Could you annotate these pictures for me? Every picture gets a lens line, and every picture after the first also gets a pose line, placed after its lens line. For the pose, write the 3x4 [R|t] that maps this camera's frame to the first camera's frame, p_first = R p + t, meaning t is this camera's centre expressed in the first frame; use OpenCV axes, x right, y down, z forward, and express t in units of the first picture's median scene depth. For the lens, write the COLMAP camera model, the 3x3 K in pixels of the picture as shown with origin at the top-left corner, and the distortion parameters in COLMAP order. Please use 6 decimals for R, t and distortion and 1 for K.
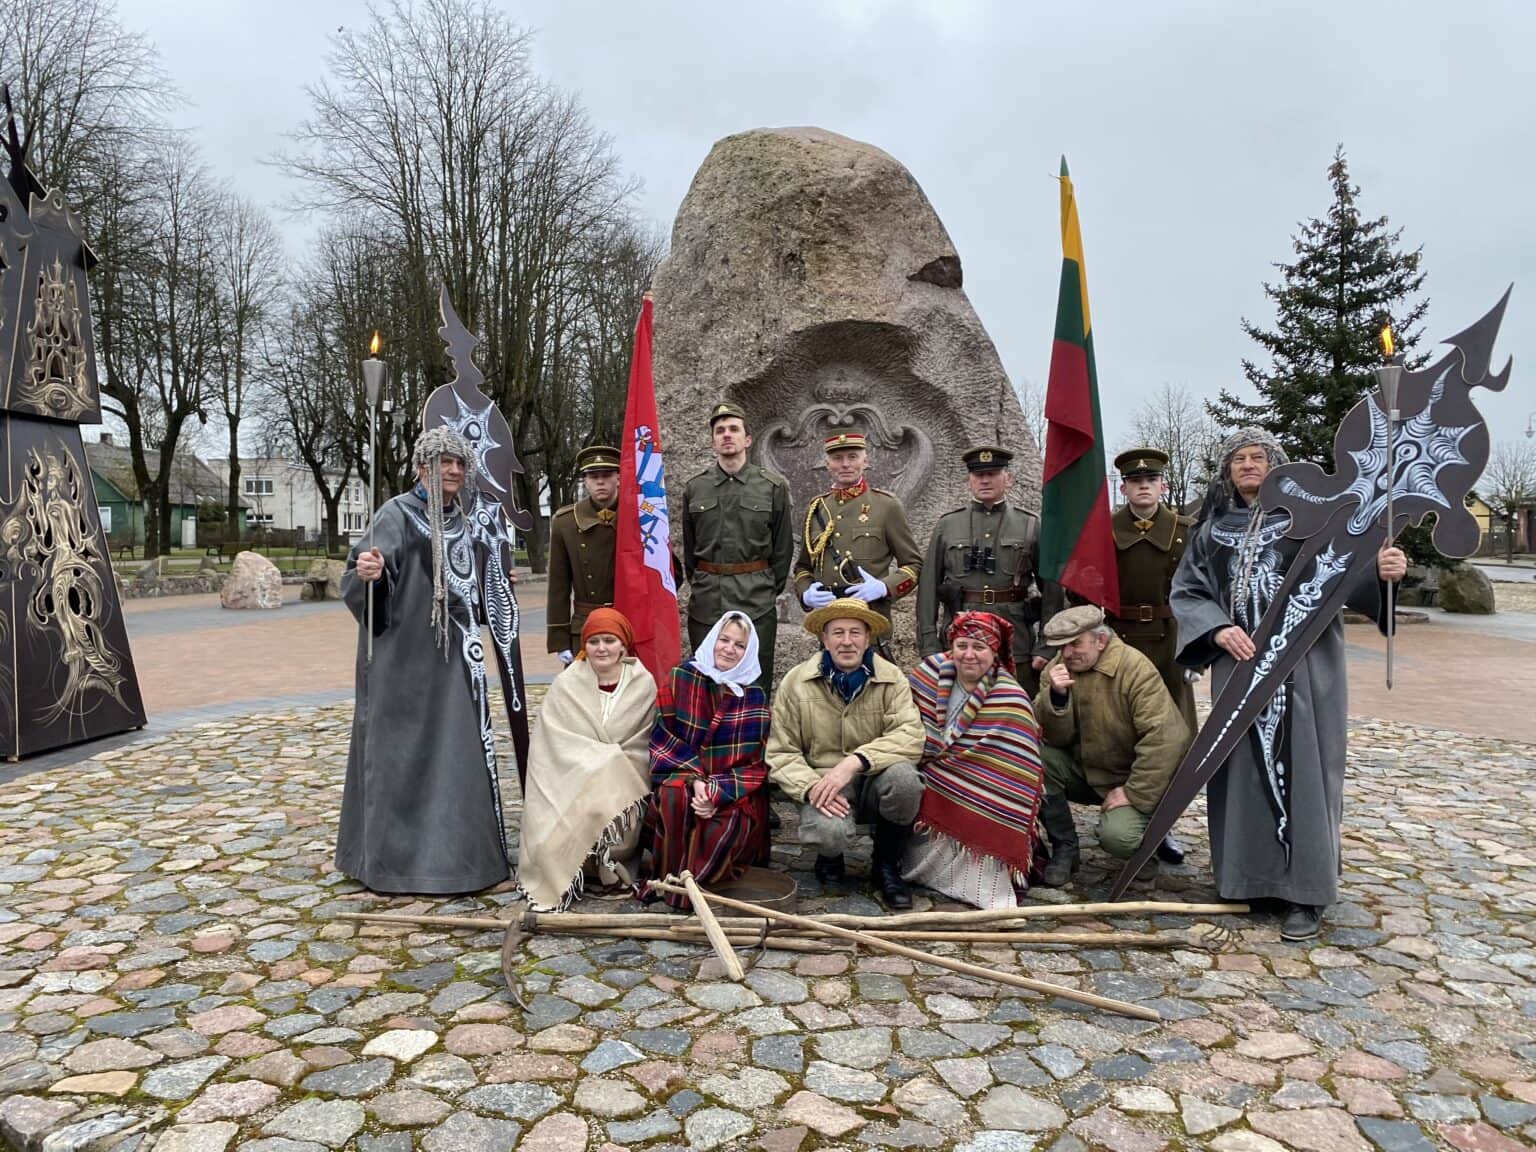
lens RADIAL K [[1146.1, 0, 768.0], [0, 1146.1, 576.0], [0, 0, 1]] dist [0.002448, 0.002202]
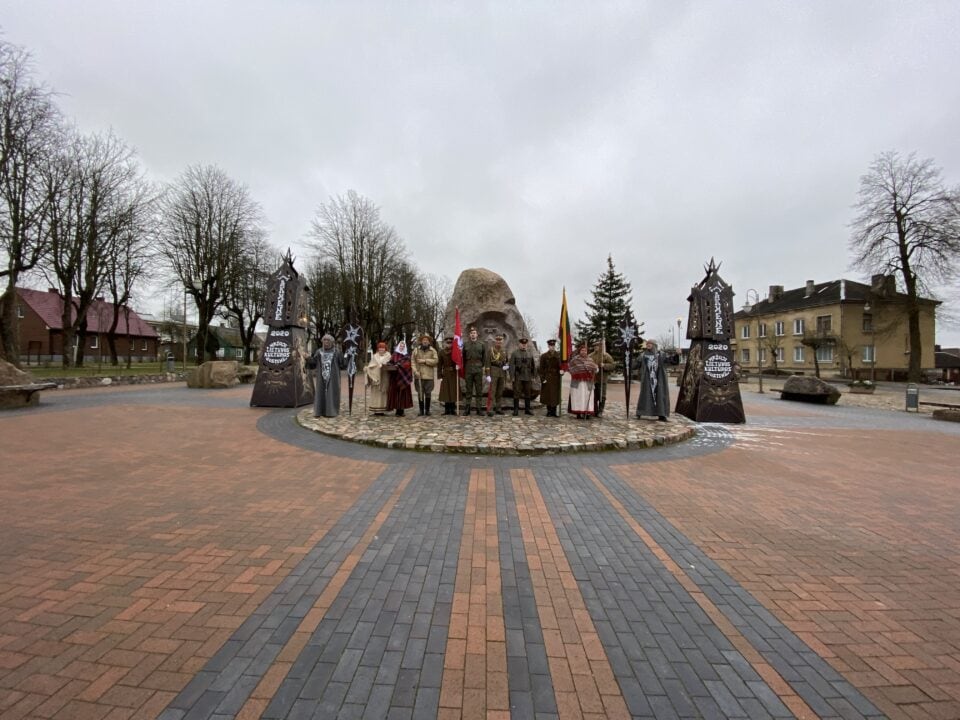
lens RADIAL K [[386.7, 0, 480.0], [0, 386.7, 360.0], [0, 0, 1]] dist [0.000059, -0.000003]
pose [[0.994294, 0.007515, 0.106410, -0.044871], [-0.003762, 0.999365, -0.035430, 0.011493], [-0.106609, 0.034827, 0.993691, -0.176667]]
